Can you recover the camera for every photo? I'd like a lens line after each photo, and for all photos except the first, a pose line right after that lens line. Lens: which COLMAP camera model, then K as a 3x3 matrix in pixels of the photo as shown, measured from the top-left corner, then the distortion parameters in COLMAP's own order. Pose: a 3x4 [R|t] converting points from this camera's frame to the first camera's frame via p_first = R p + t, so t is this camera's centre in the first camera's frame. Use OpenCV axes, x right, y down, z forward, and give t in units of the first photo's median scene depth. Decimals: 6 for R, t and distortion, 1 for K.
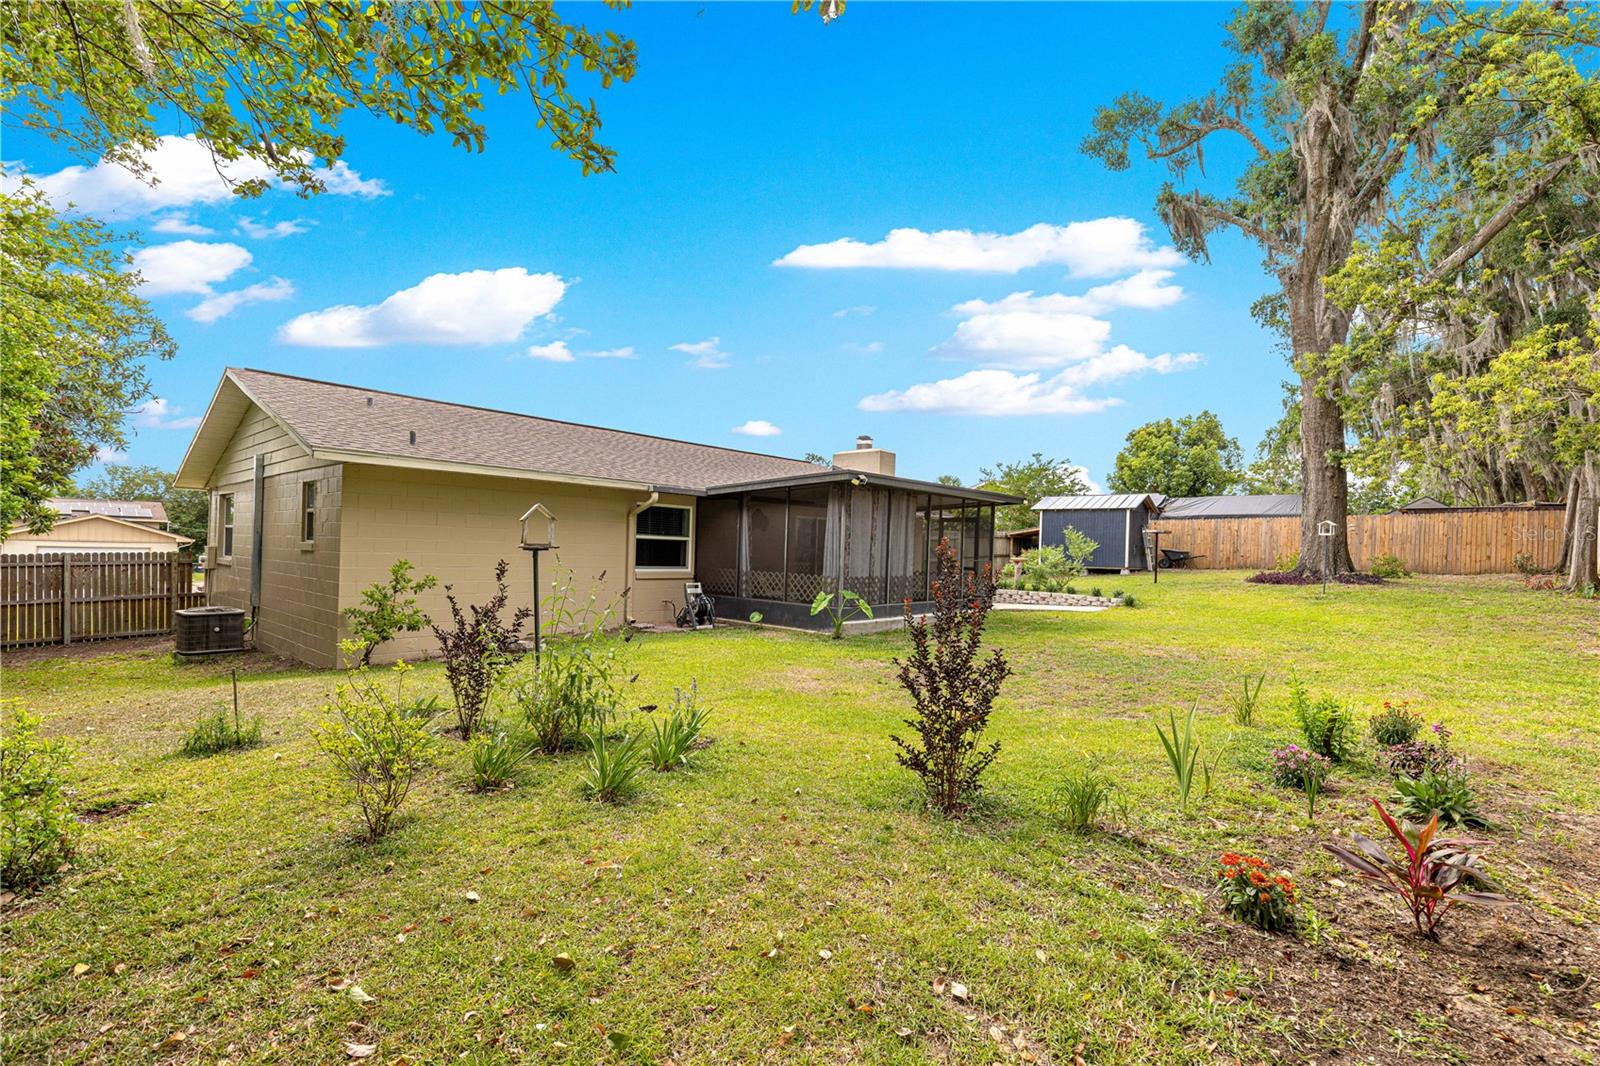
lens RADIAL K [[716.9, 0, 802.9], [0, 716.9, 534.2], [0, 0, 1]] dist [0.009733, -0.000600]
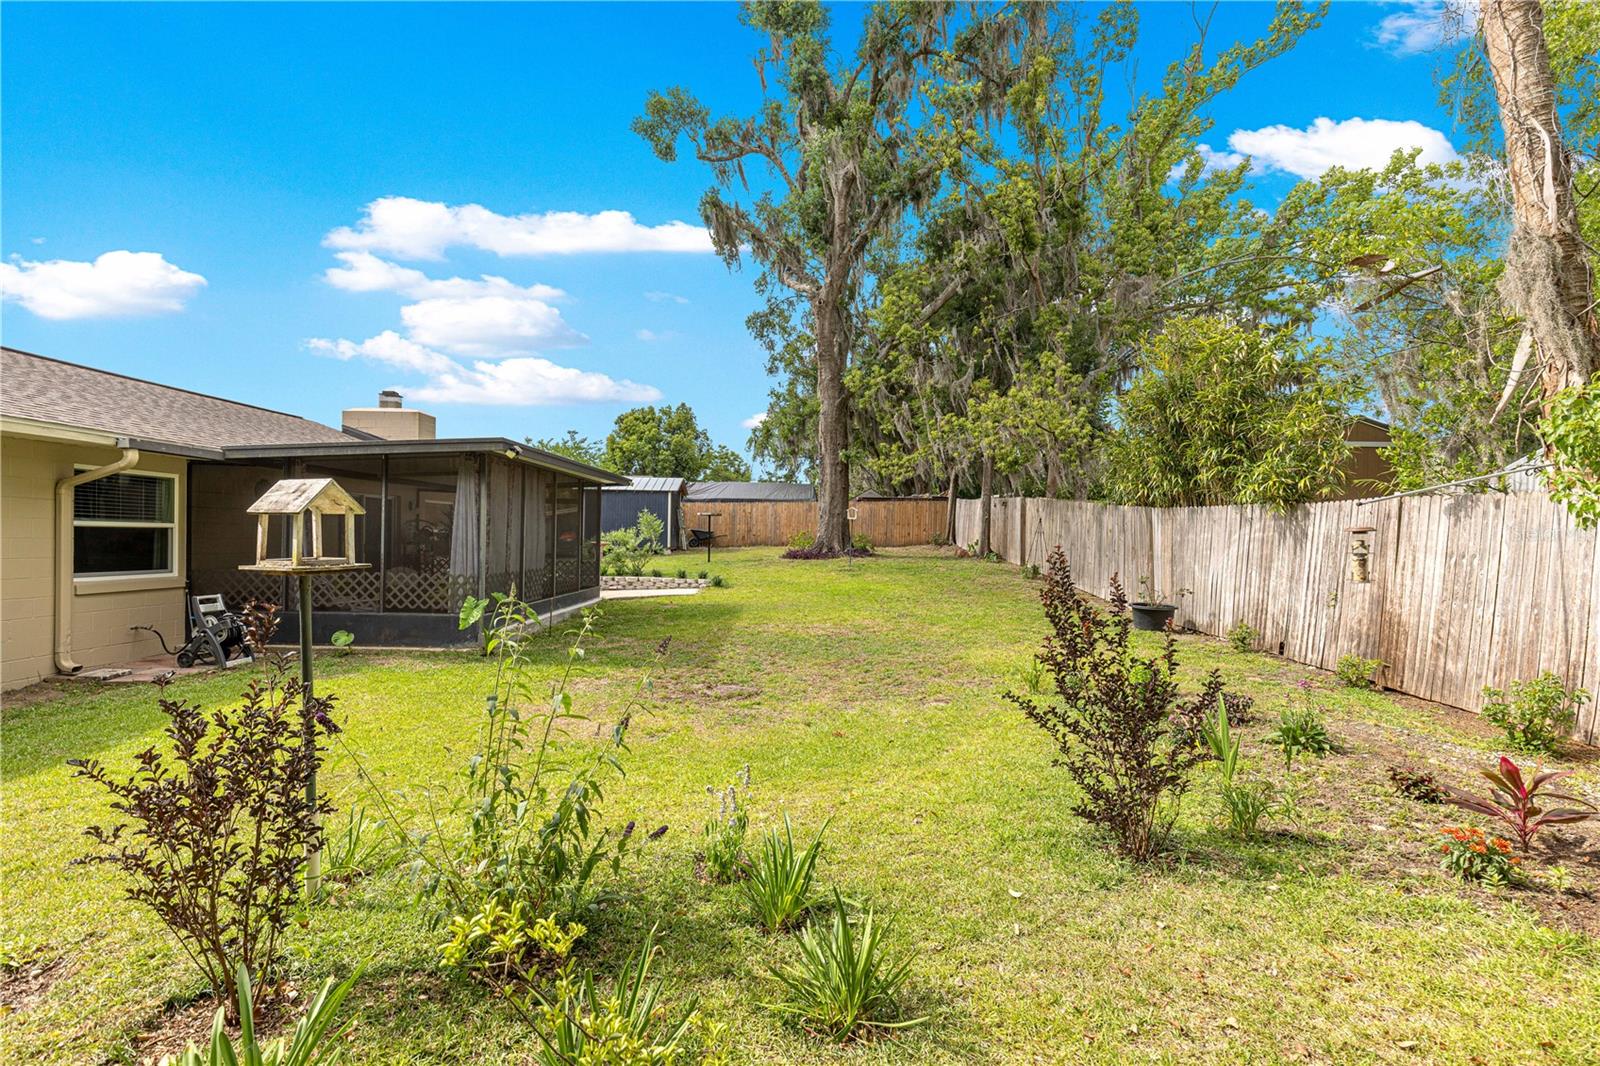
lens RADIAL K [[716.9, 0, 802.9], [0, 716.9, 534.2], [0, 0, 1]] dist [0.009733, -0.000600]
pose [[0.749274, -0.013620, 0.662120, -0.123930], [-0.007484, 0.999551, 0.029030, -0.006391], [-0.662218, -0.026706, 0.748835, 0.114149]]
